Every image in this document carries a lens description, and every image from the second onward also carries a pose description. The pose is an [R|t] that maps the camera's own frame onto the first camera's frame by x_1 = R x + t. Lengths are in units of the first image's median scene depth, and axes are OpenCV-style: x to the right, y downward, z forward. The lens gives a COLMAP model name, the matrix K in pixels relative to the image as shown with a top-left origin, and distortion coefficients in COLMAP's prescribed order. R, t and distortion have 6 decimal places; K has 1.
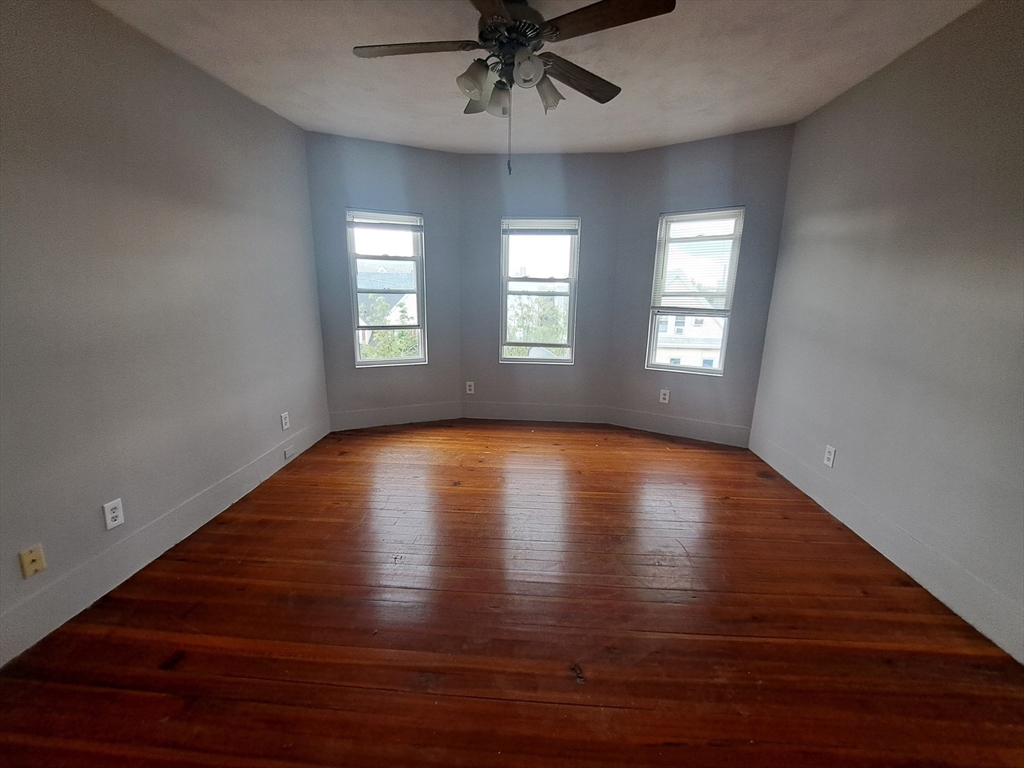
lens RADIAL K [[408.7, 0, 512.0], [0, 408.7, 384.0], [0, 0, 1]] dist [-0.011677, -0.000322]
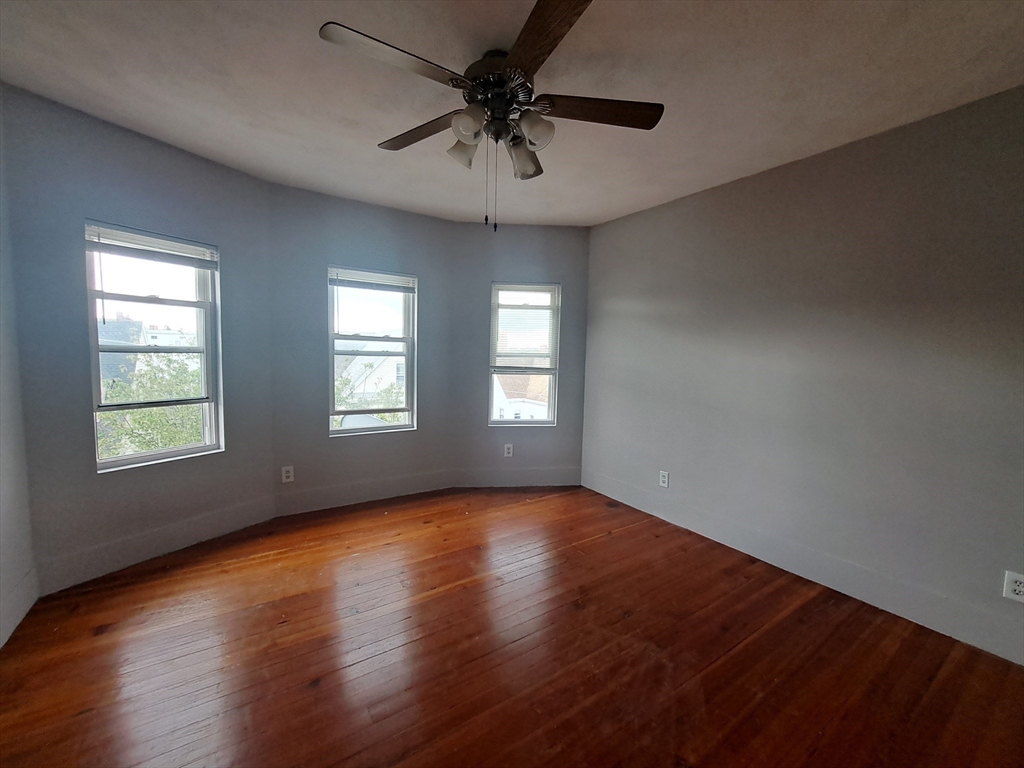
lens RADIAL K [[408.7, 0, 512.0], [0, 408.7, 384.0], [0, 0, 1]] dist [-0.011677, -0.000322]
pose [[0.792656, -0.041056, 0.608286, -0.258060], [0.122218, 0.988177, -0.092565, -0.041335], [-0.597294, 0.147715, 0.788302, 0.148724]]
